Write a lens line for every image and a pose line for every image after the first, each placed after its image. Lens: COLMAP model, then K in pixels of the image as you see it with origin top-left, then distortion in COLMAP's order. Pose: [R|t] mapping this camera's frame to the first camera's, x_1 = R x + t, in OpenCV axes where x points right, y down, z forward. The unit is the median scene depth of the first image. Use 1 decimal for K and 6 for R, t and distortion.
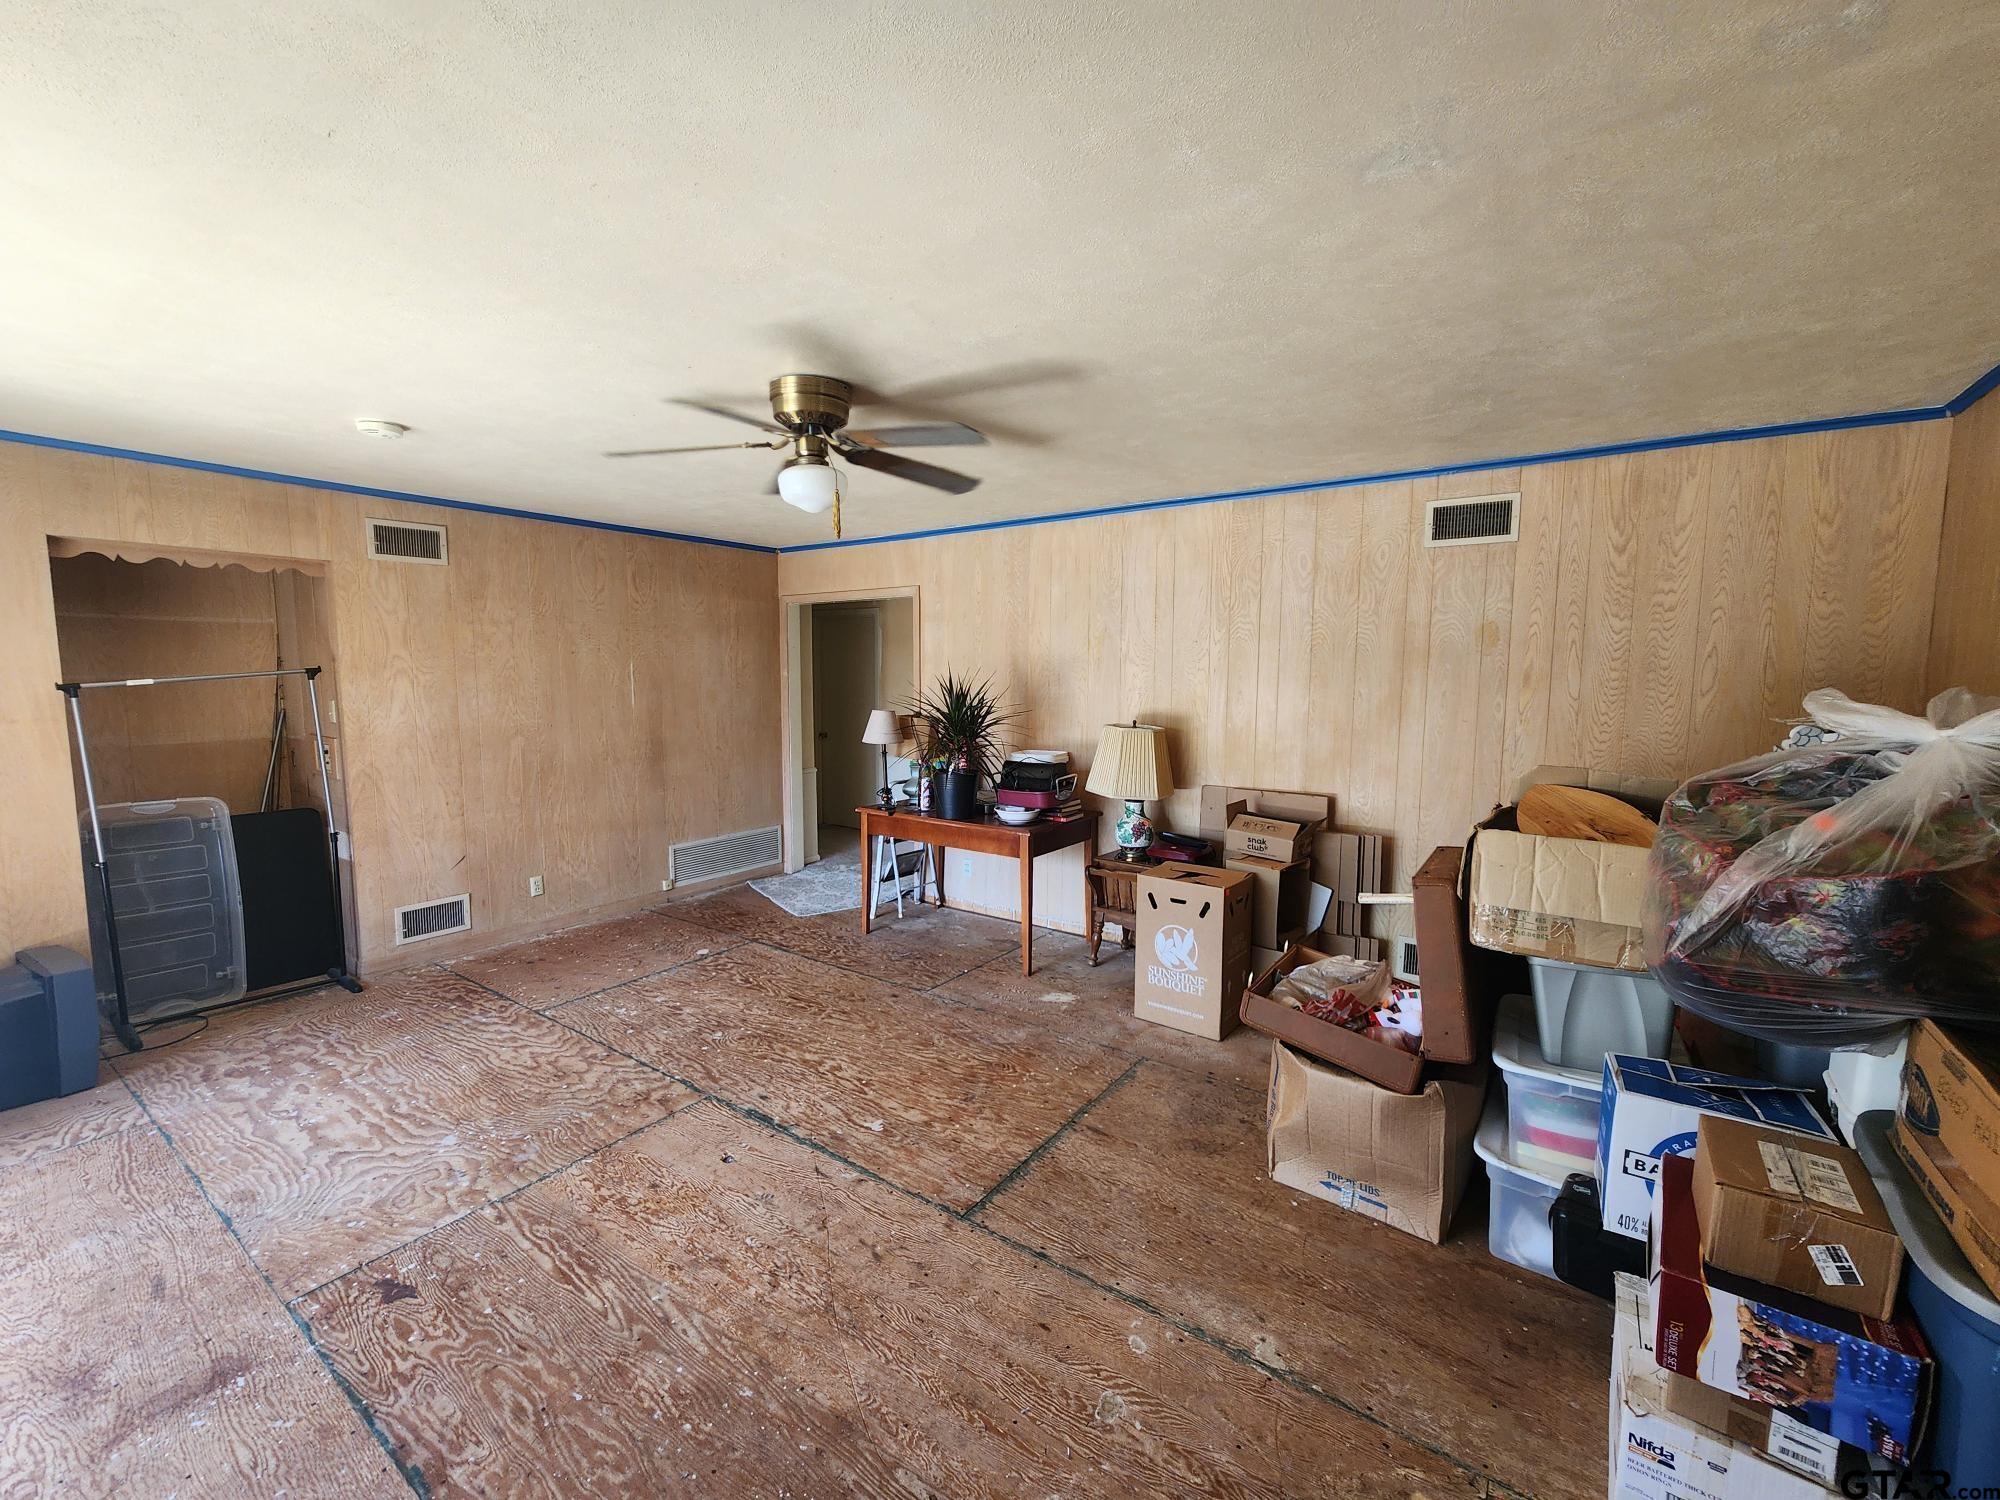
lens RADIAL K [[816.7, 0, 974.9], [0, 816.7, 750.0], [0, 0, 1]] dist [-0.000395, 0.002093]
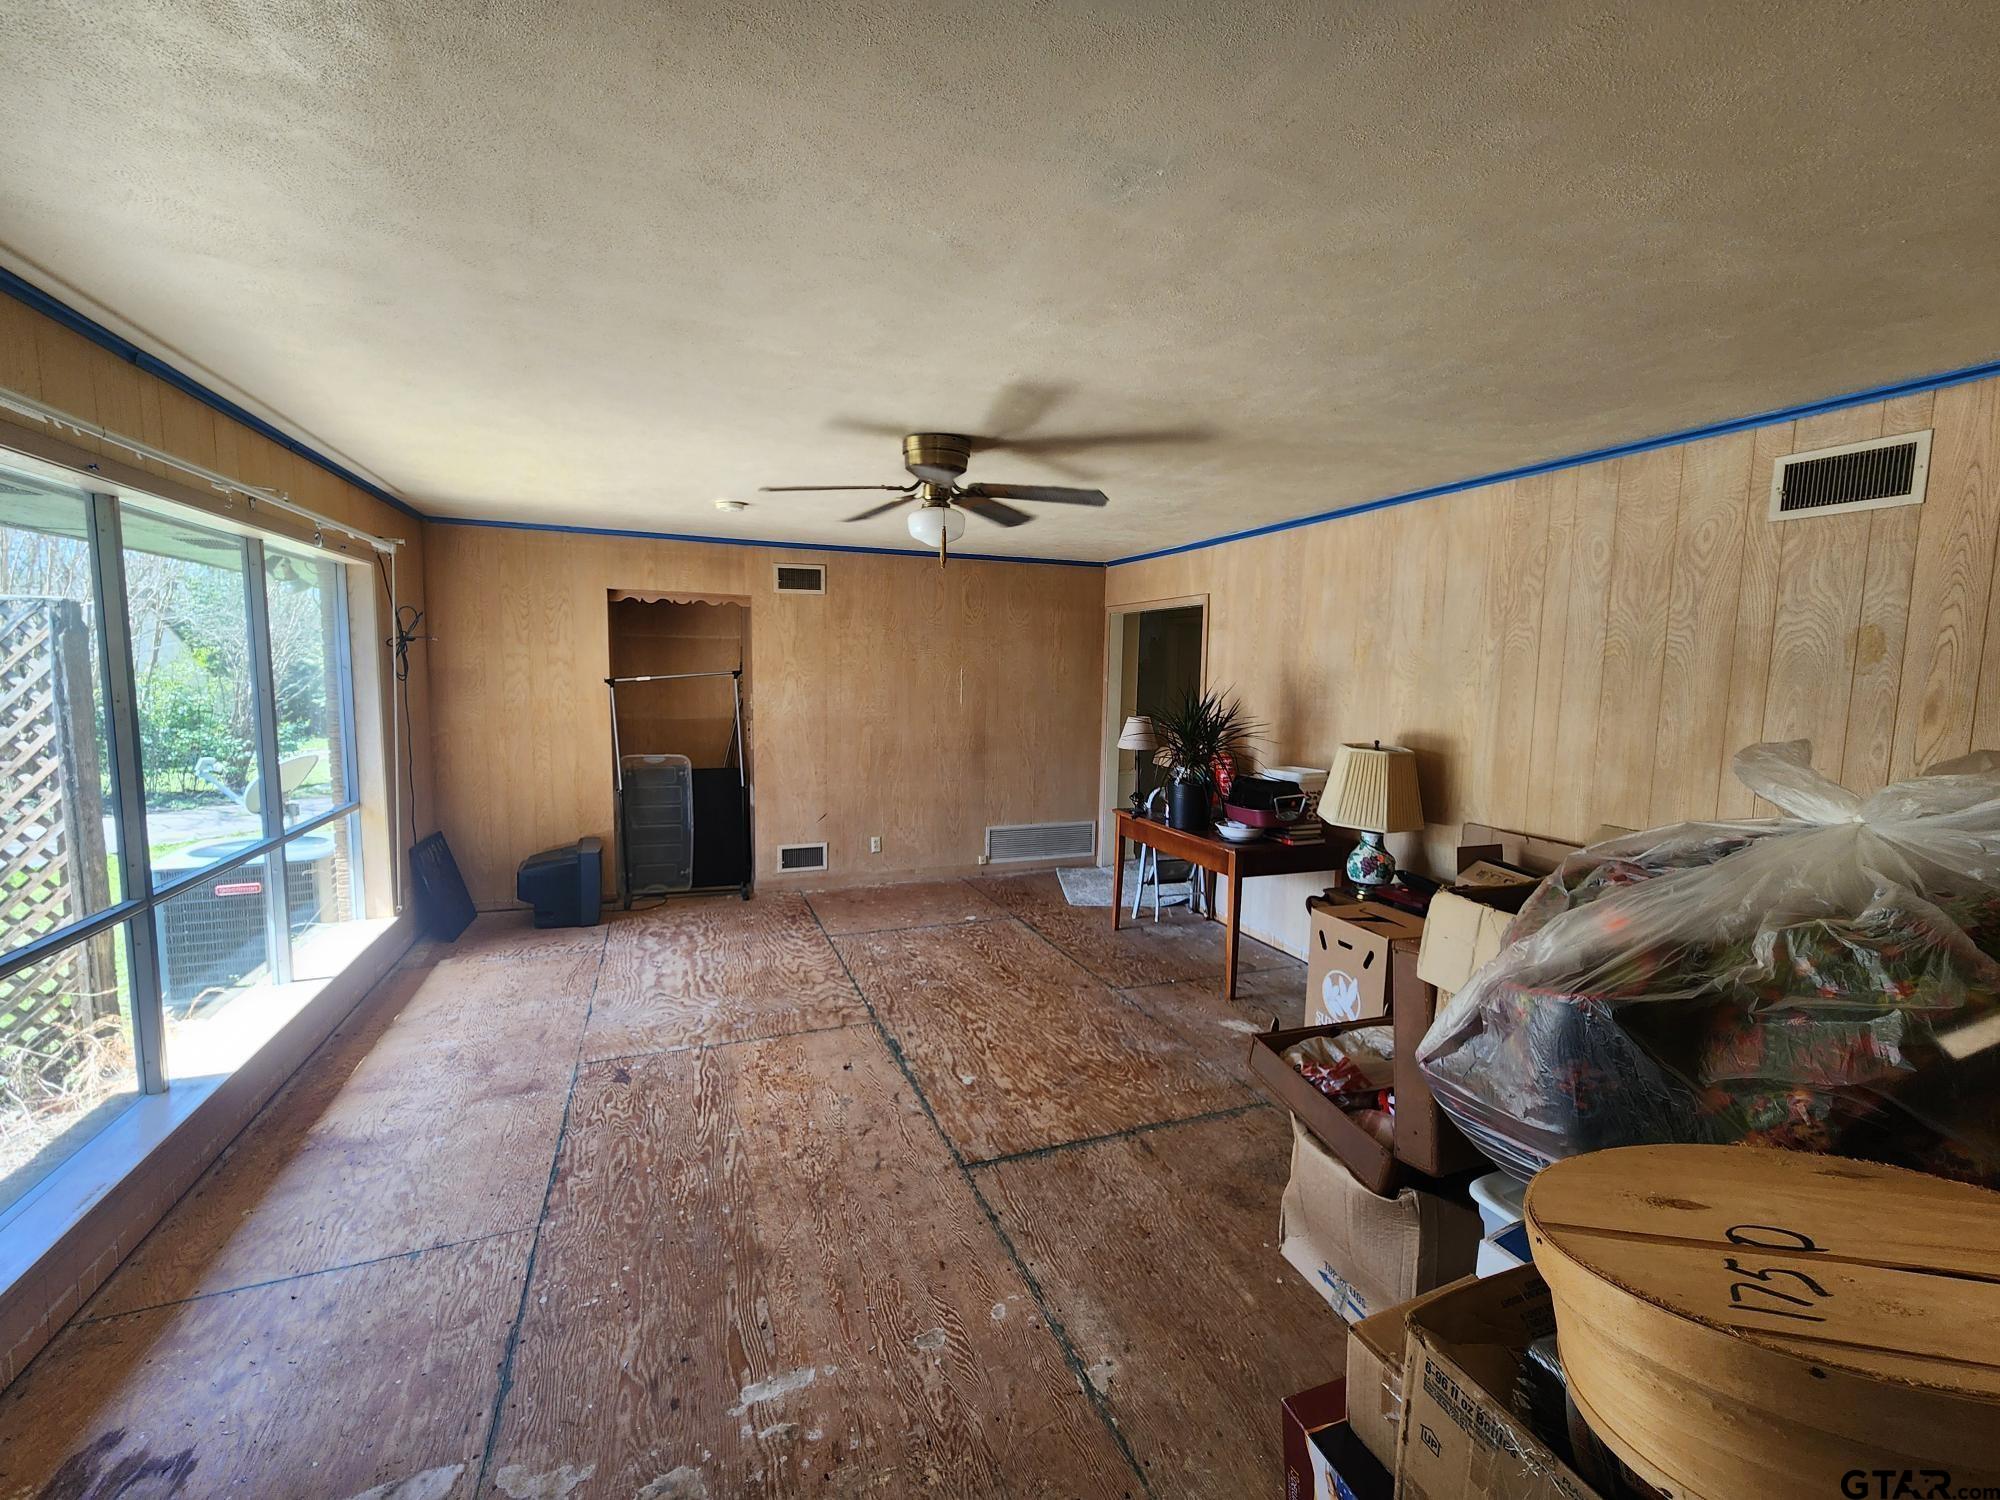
lens RADIAL K [[816.7, 0, 985.3], [0, 816.7, 745.9], [0, 0, 1]] dist [-0.000395, 0.002093]
pose [[0.838221, 0.062841, -0.541698, 0.395142], [-0.067709, 0.997645, 0.010961, -0.014744], [0.541111, 0.027491, 0.840502, 0.035591]]
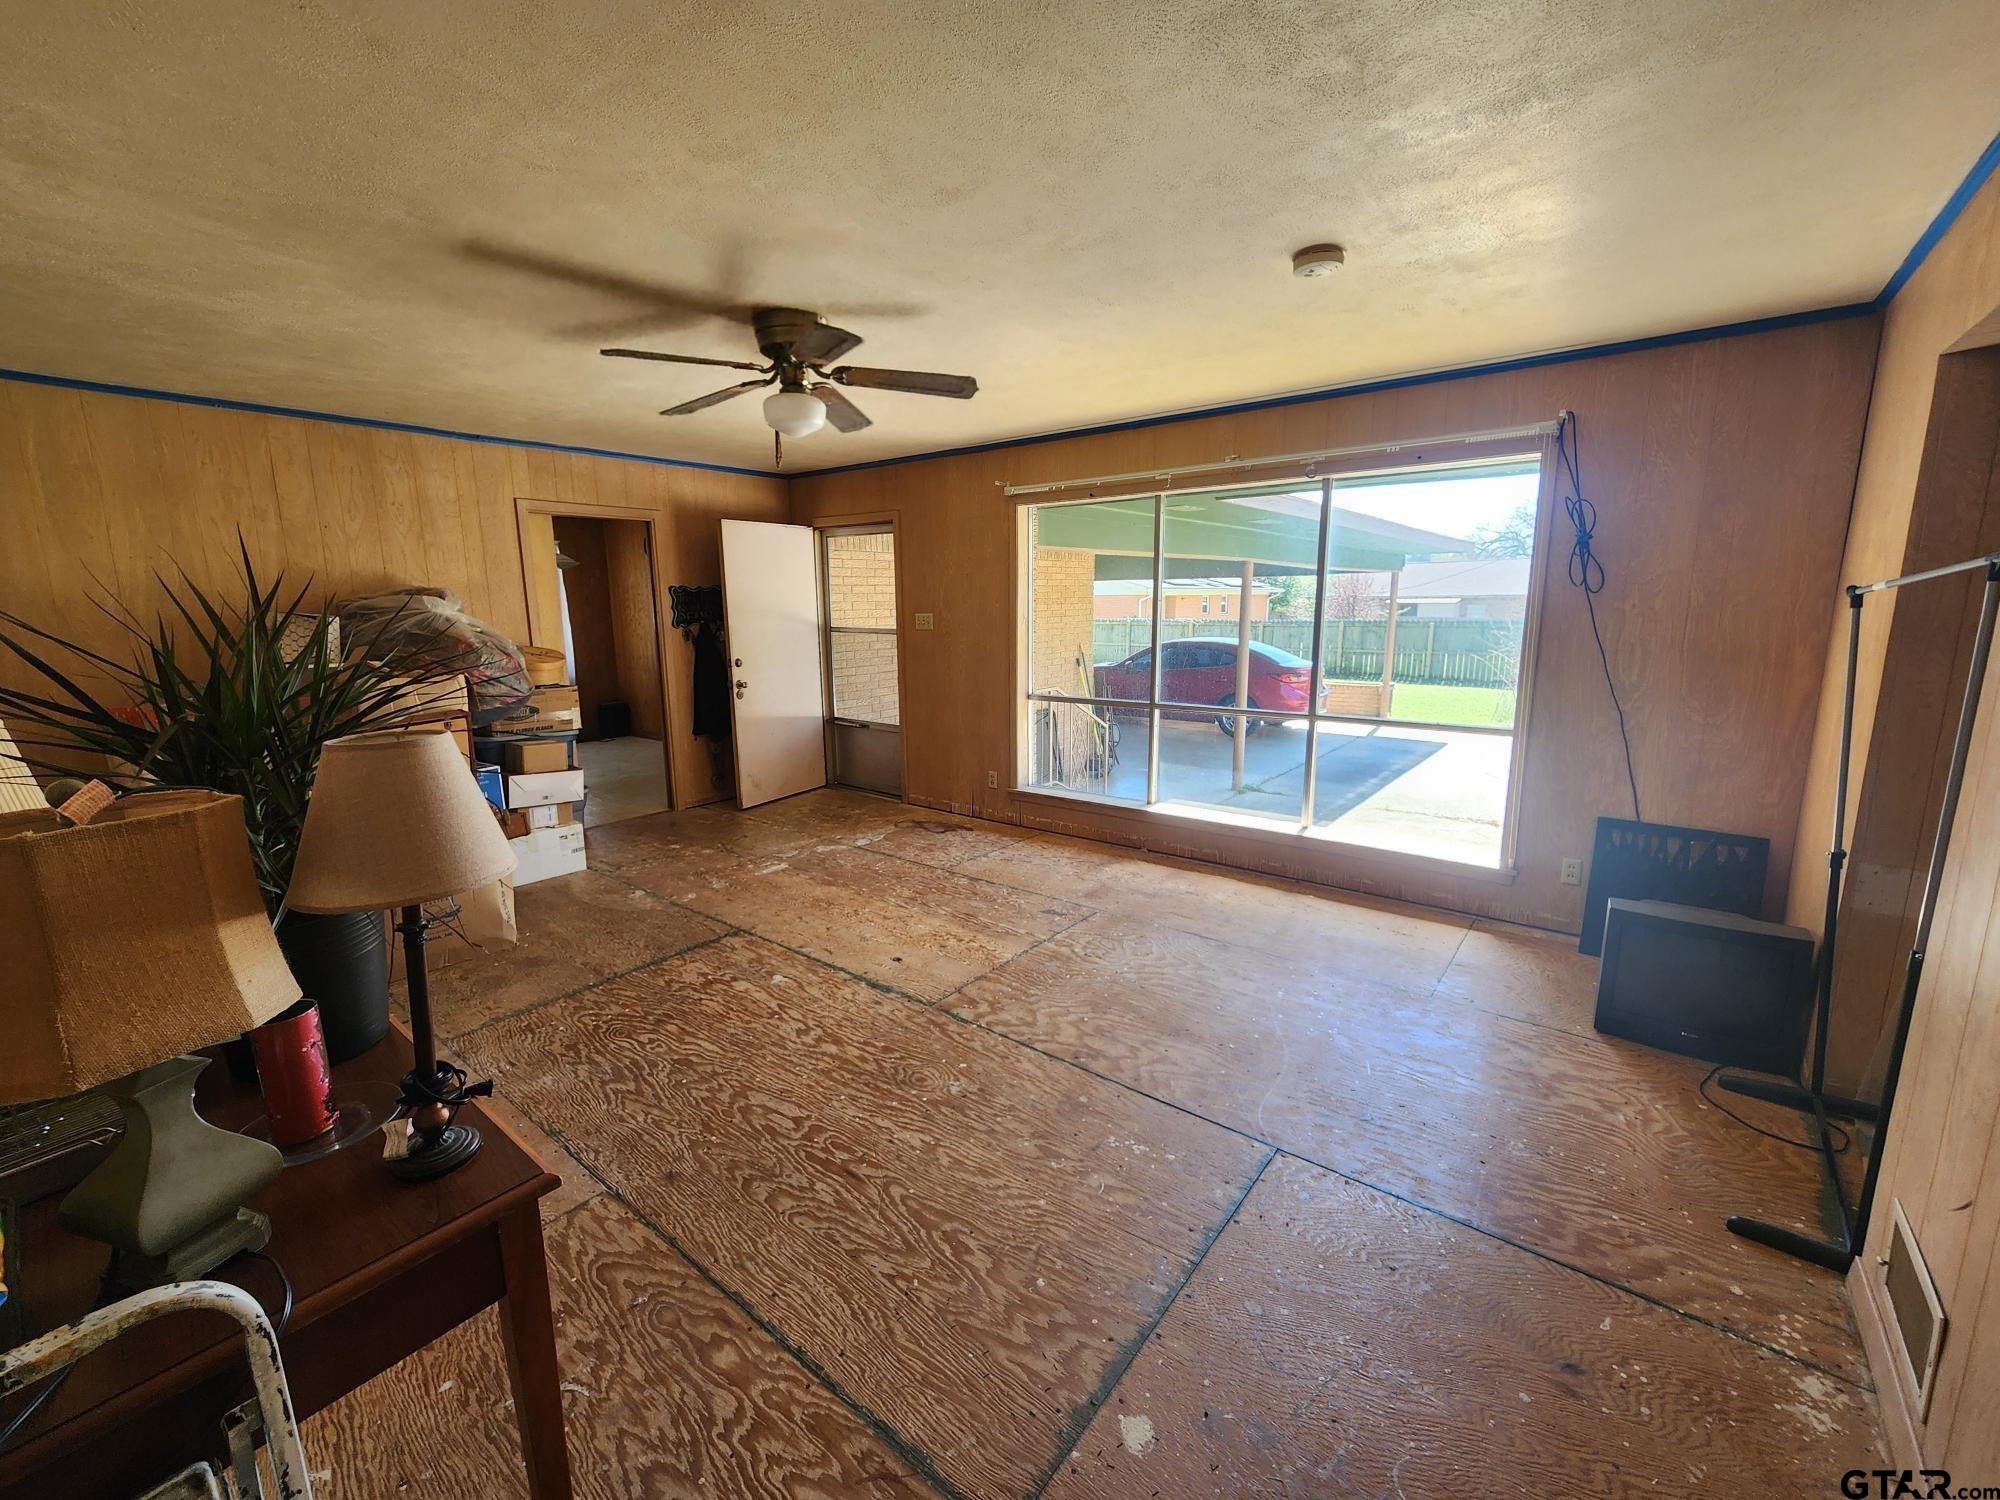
lens RADIAL K [[816.7, 0, 990.7], [0, 816.7, 747.6], [0, 0, 1]] dist [-0.000395, 0.002093]
pose [[-0.999357, 0.002349, 0.035789, -0.379799], [0.012099, 0.961440, 0.274747, -0.143338], [-0.033764, 0.275003, -0.960850, 1.642415]]
